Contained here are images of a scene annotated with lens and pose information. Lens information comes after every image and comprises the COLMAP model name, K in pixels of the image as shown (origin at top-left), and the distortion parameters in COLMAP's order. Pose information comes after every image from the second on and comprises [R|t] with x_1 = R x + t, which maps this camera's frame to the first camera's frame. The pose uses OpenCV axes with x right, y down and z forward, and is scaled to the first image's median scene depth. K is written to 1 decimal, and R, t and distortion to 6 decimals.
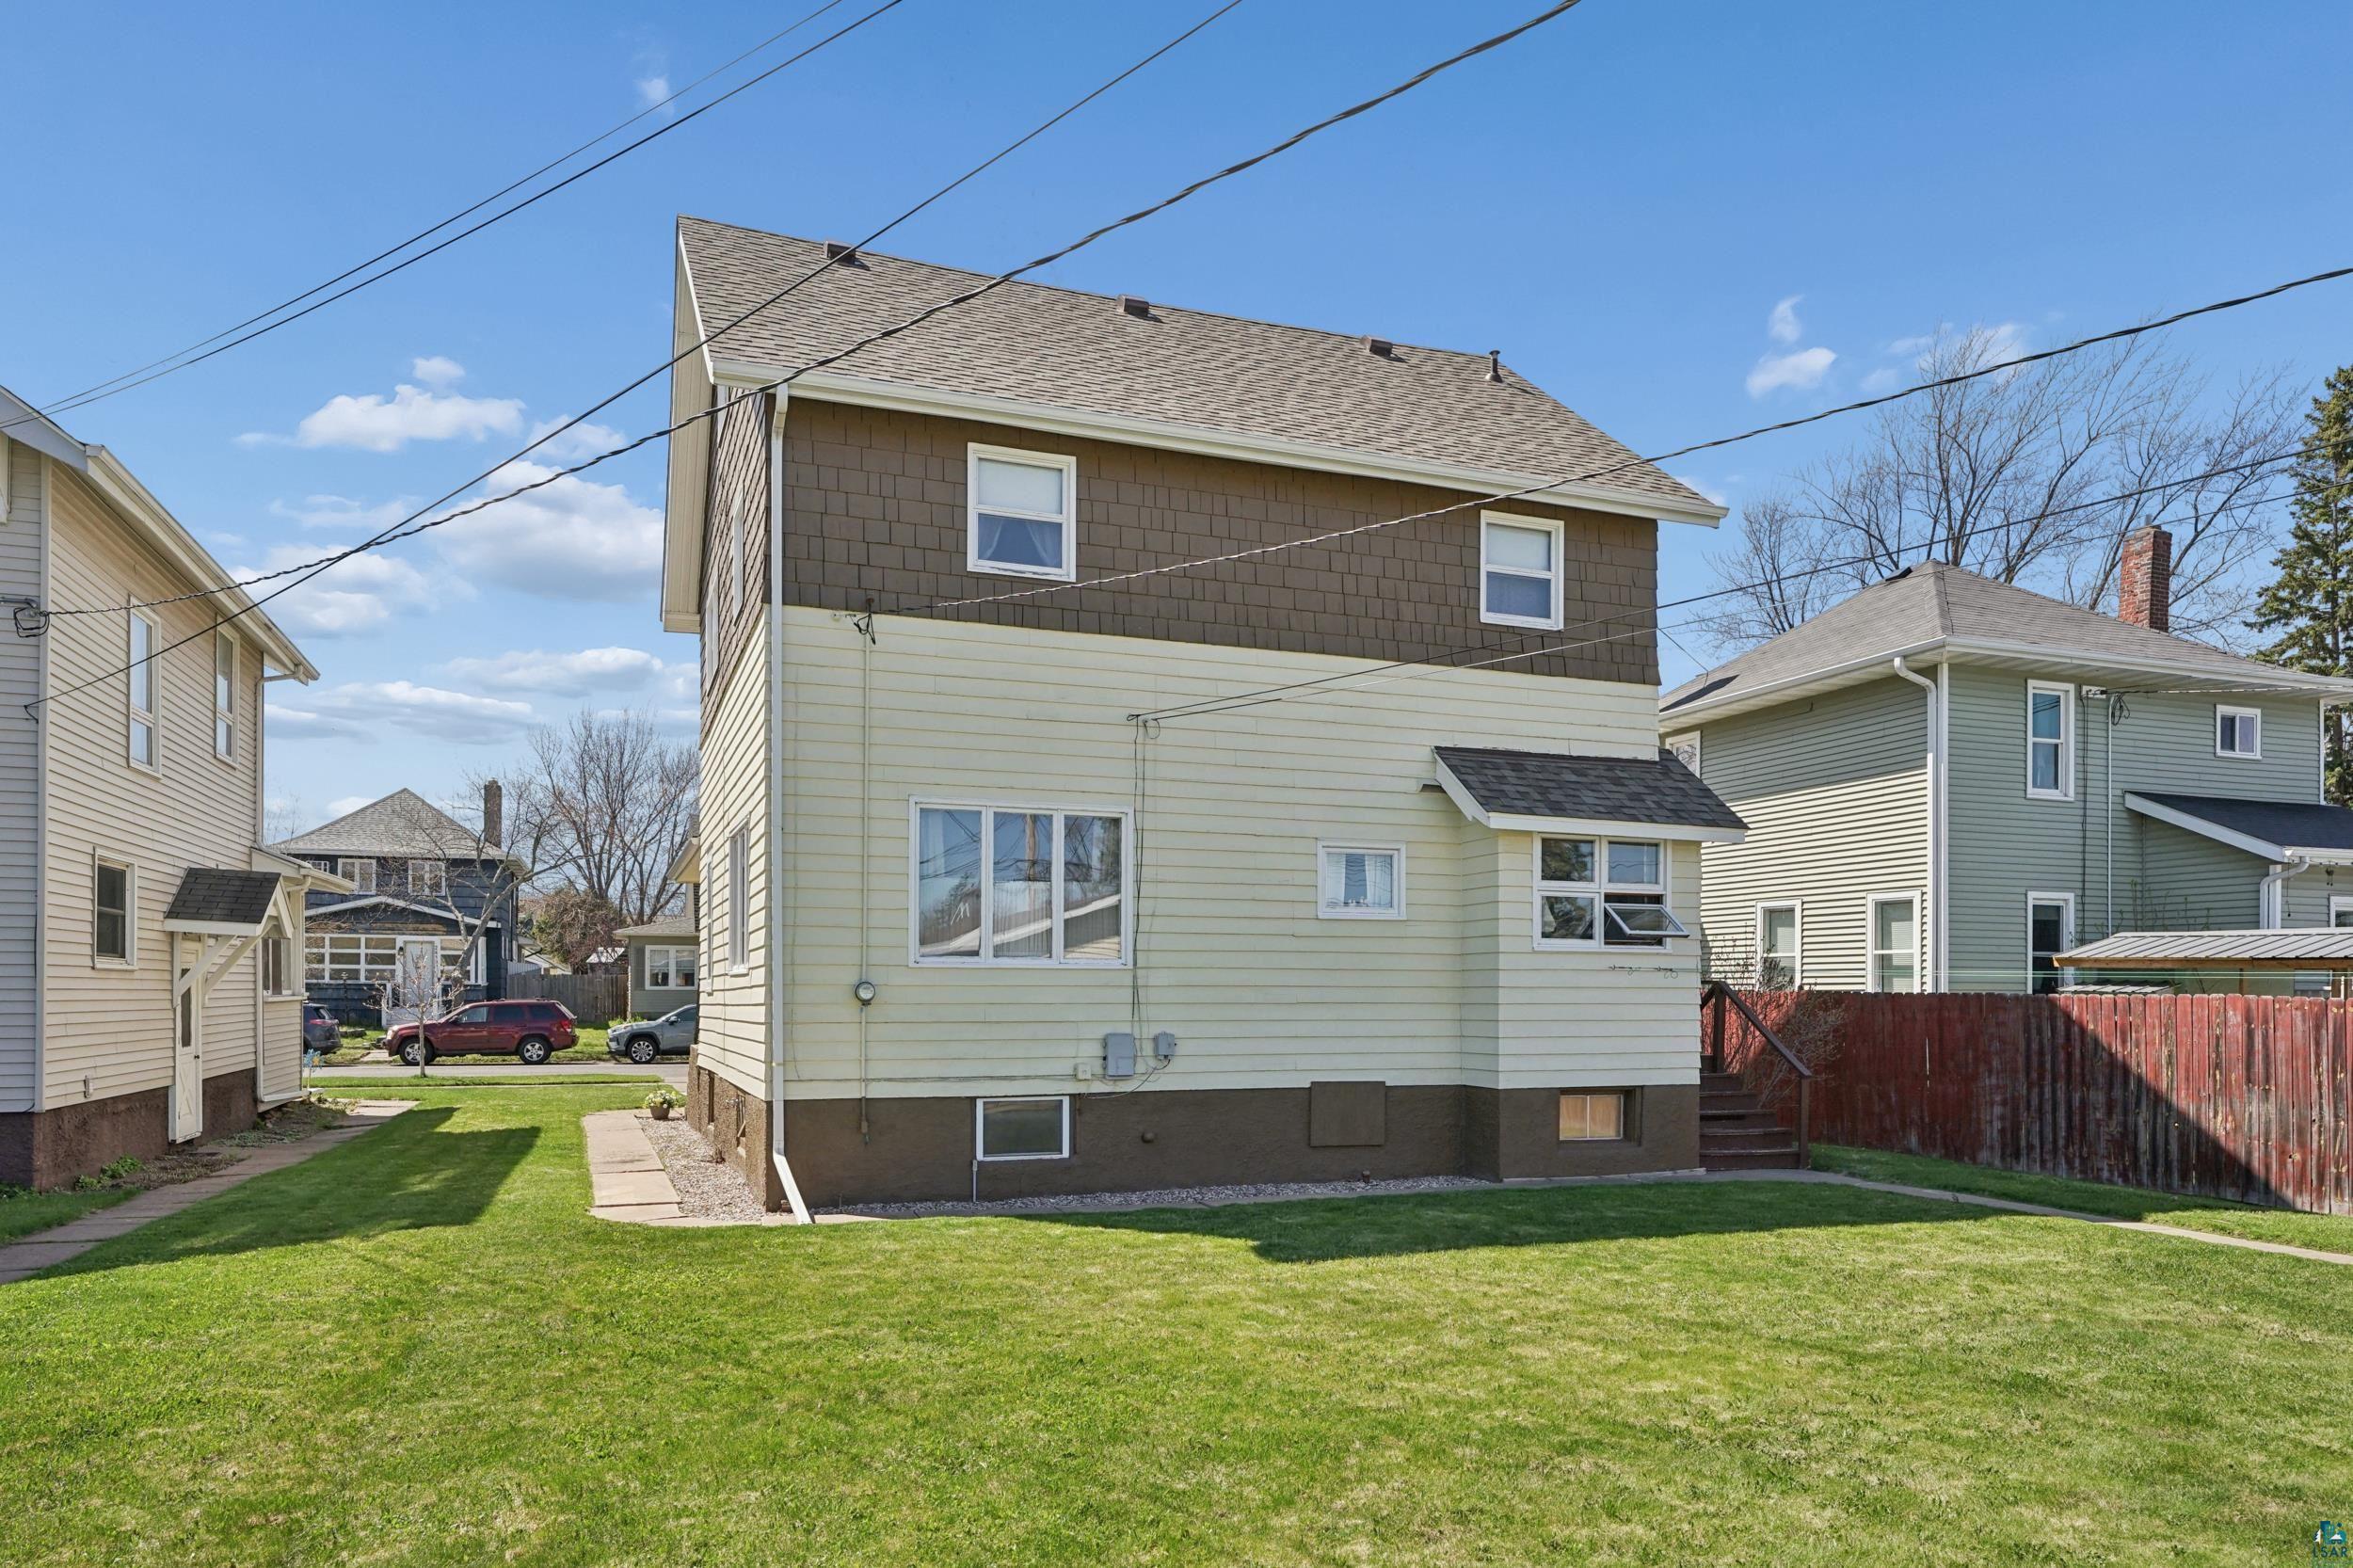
lens RADIAL K [[1465.1, 0, 1175.8], [0, 1465.1, 977.8], [0, 0, 1]] dist [0.052915, 0.000056]
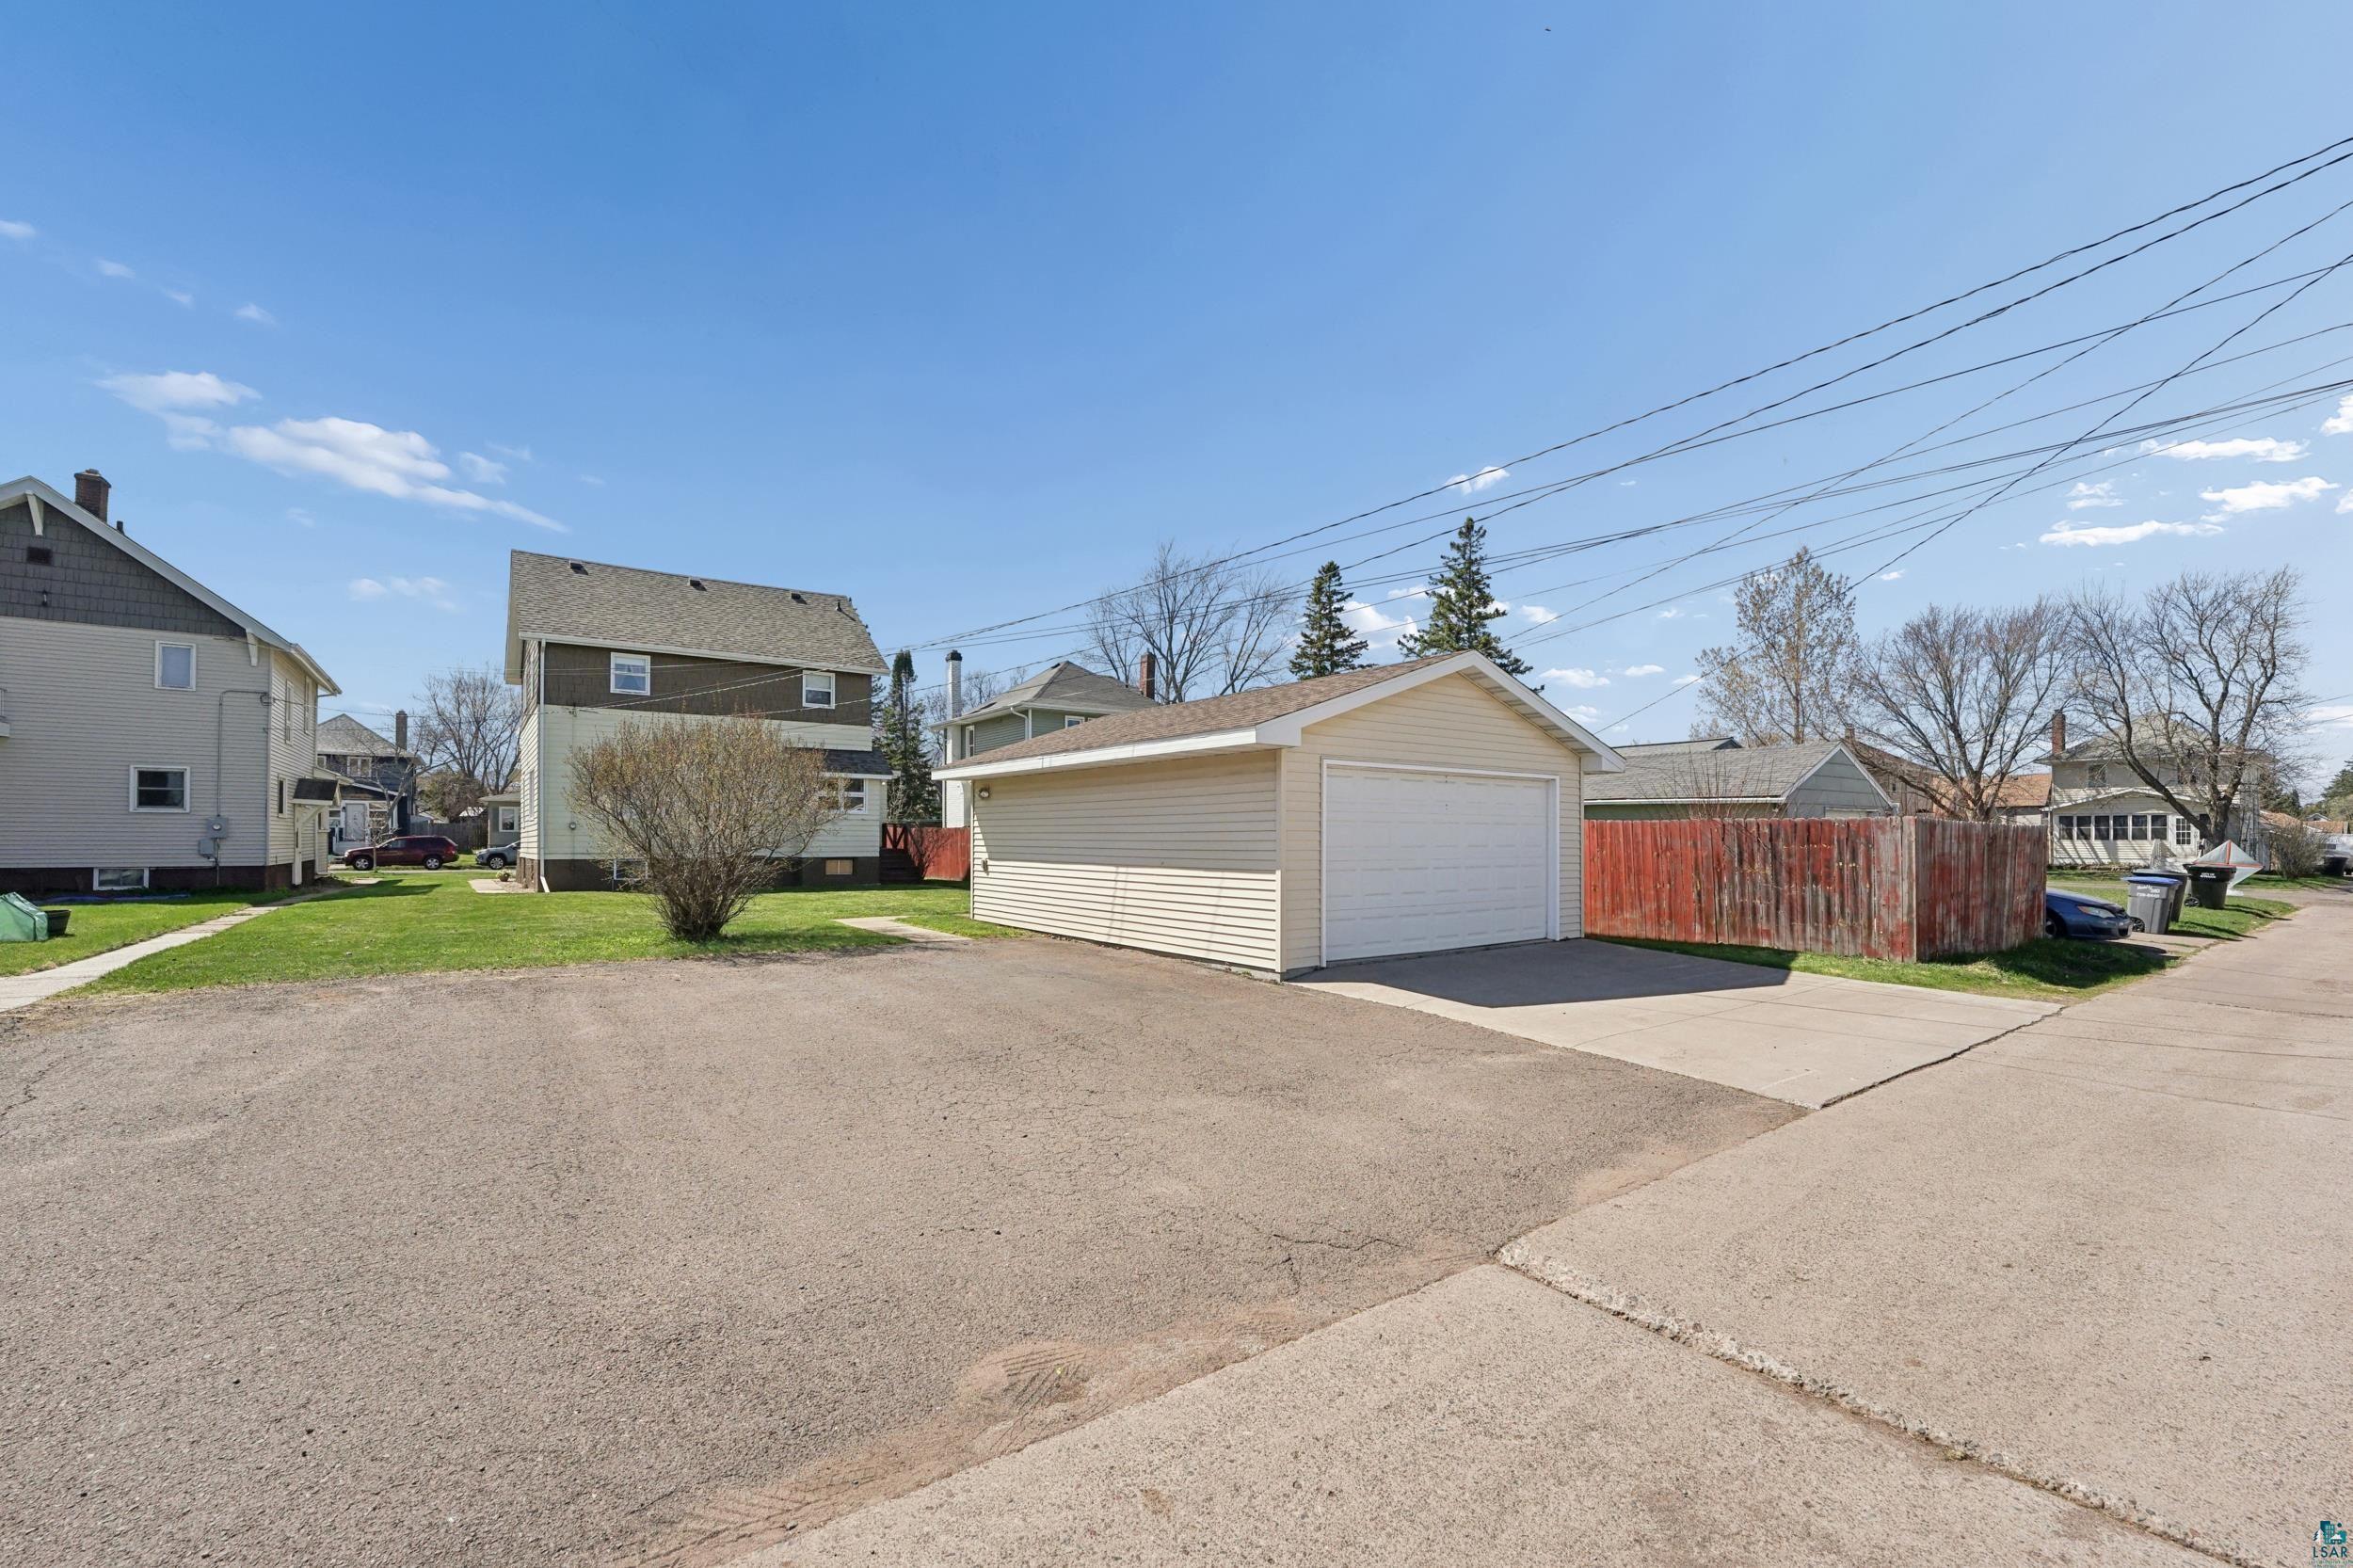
lens RADIAL K [[964.8, 0, 1148.7], [0, 964.8, 827.1], [0, 0, 1]] dist [-0.007232, -0.000035]
pose [[0.969671, 0.001122, 0.244410, 0.148438], [-0.000866, 0.999999, -0.001154, 0.004380], [-0.244411, 0.000907, 0.969671, -0.401658]]
